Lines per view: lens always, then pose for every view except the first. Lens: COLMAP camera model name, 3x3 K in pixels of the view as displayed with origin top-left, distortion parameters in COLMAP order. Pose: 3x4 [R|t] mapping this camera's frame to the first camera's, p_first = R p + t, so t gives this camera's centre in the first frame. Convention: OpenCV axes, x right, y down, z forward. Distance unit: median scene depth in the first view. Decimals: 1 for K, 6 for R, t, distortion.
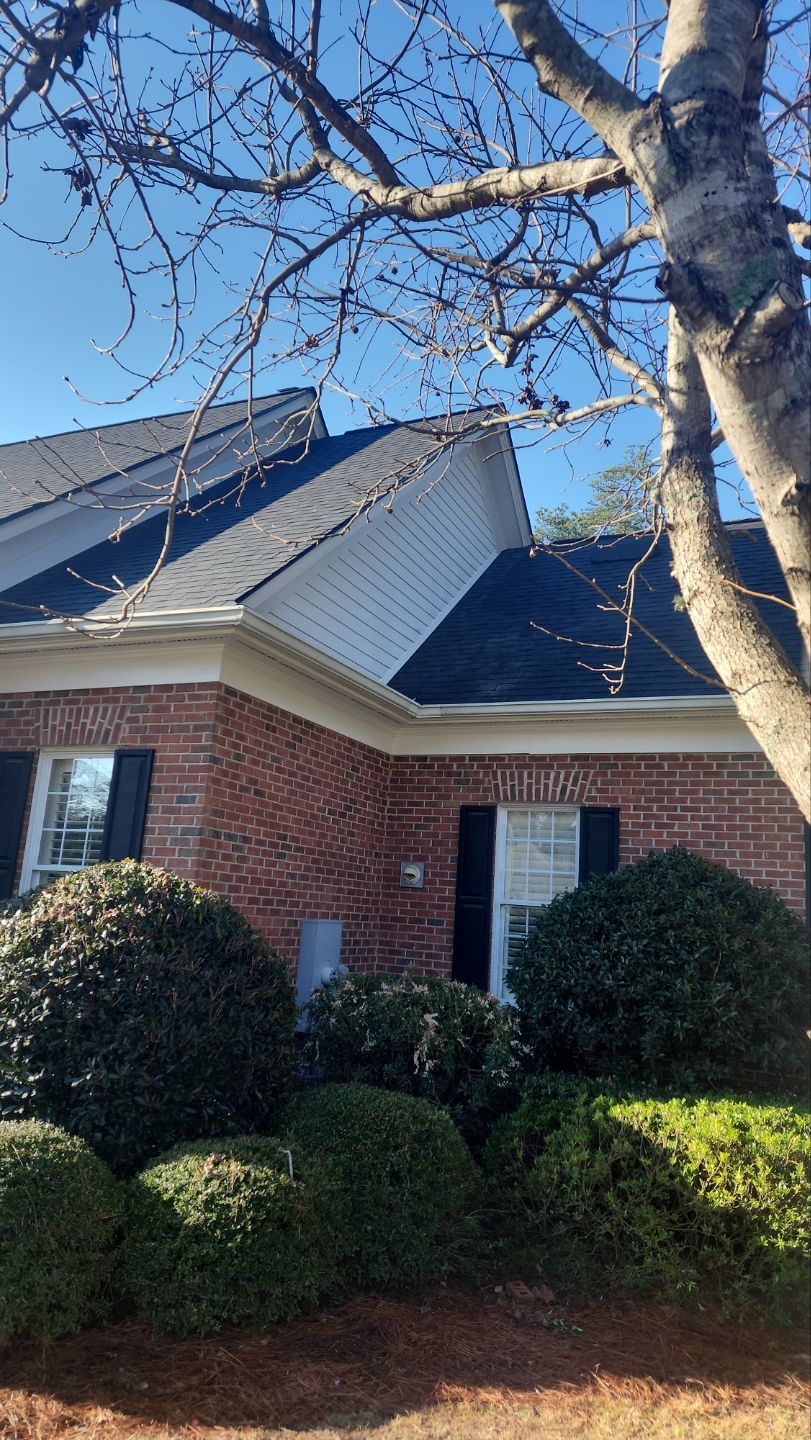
lens RADIAL K [[968.6, 0, 410.5], [0, 968.6, 701.9], [0, 0, 1]] dist [0.087896, -0.071891]
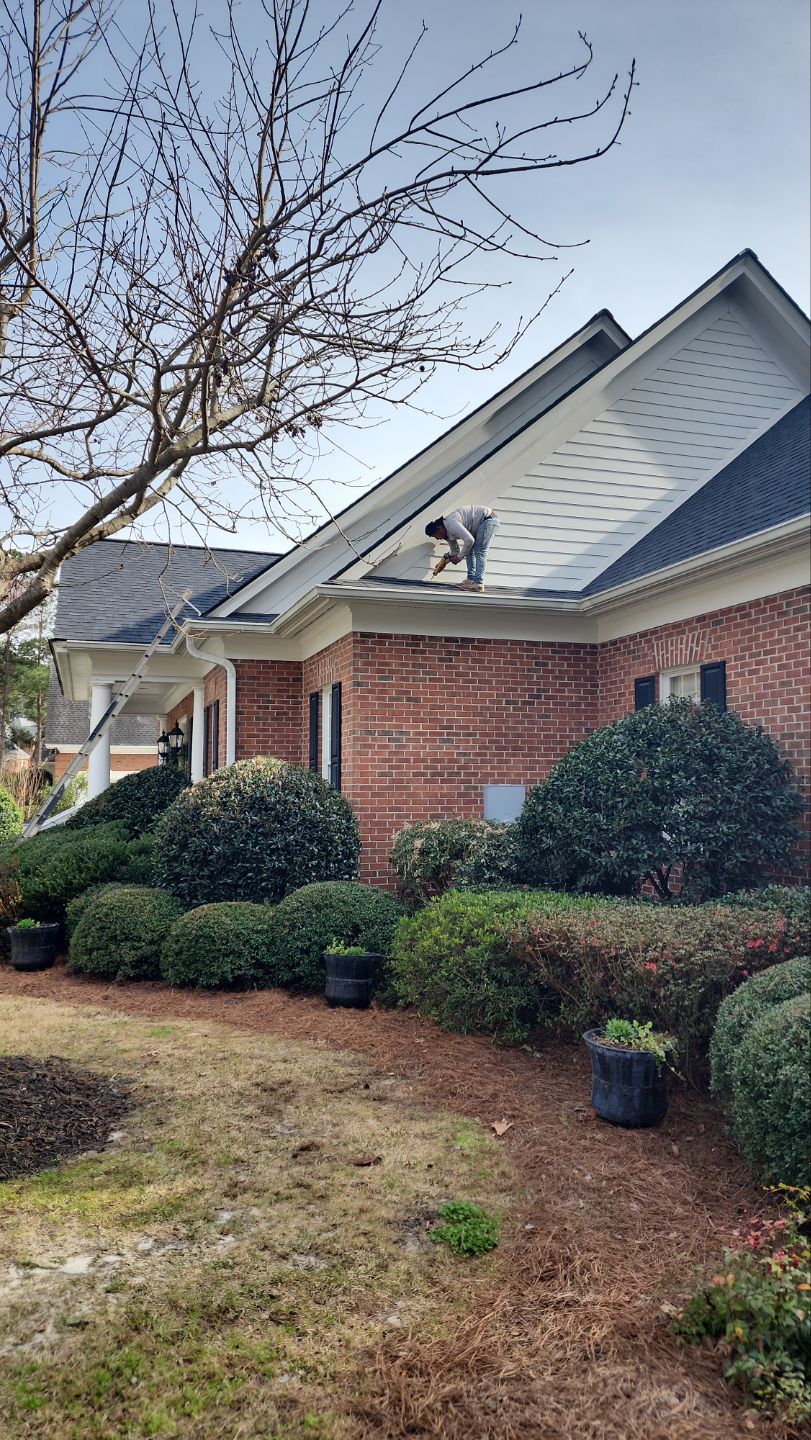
lens RADIAL K [[968.6, 0, 373.3], [0, 968.6, 723.8], [0, 0, 1]] dist [0.087896, -0.071891]
pose [[0.654173, -0.115642, -0.747452, 0.795267], [0.209135, 0.977369, 0.031821, 0.066497], [0.726857, -0.177135, 0.663553, 0.019347]]
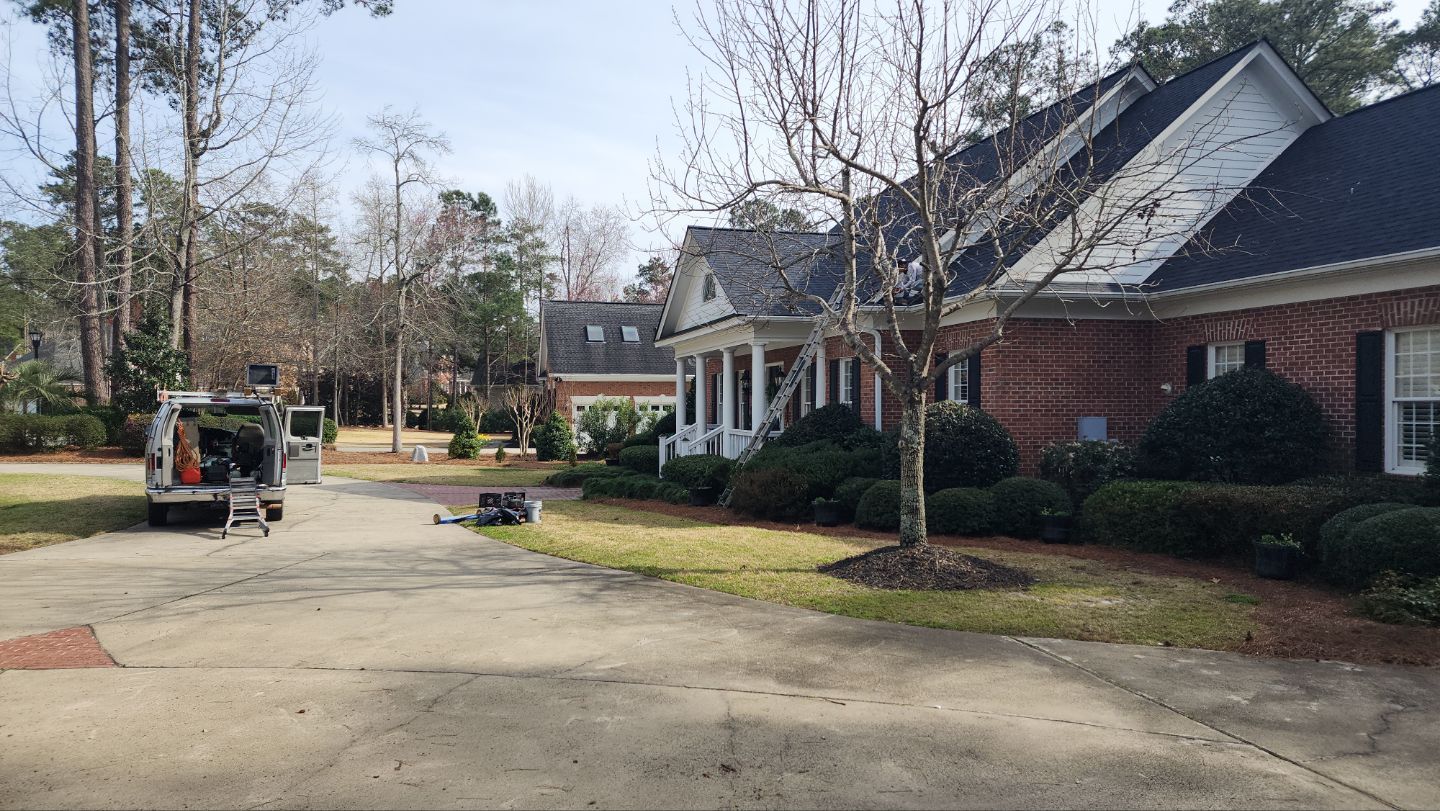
lens RADIAL K [[968.6, 0, 717.7], [0, 968.6, 415.3], [0, 0, 1]] dist [0.087896, -0.071891]
pose [[0.636412, -0.059055, -0.769086, 0.961652], [0.206224, 0.973797, 0.095874, -0.125300], [0.743271, -0.219620, 0.631914, -0.815299]]
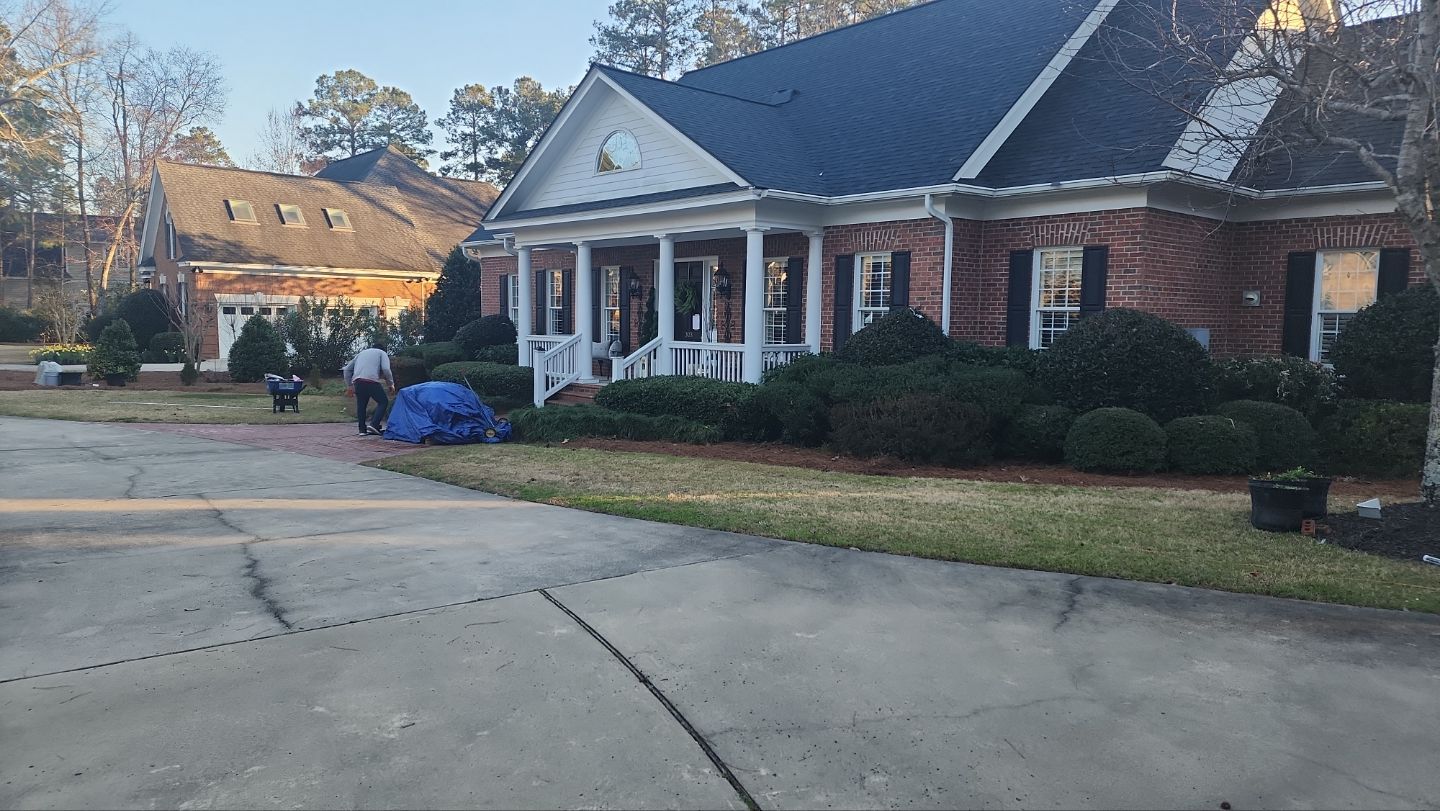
lens RADIAL K [[968.6, 0, 725.4], [0, 968.6, 394.8], [0, 0, 1]] dist [0.087896, -0.071891]
pose [[0.913618, -0.022338, -0.405959, -0.153753], [0.133928, 0.959297, 0.248622, -0.218756], [0.383881, -0.281514, 0.879423, -0.929415]]
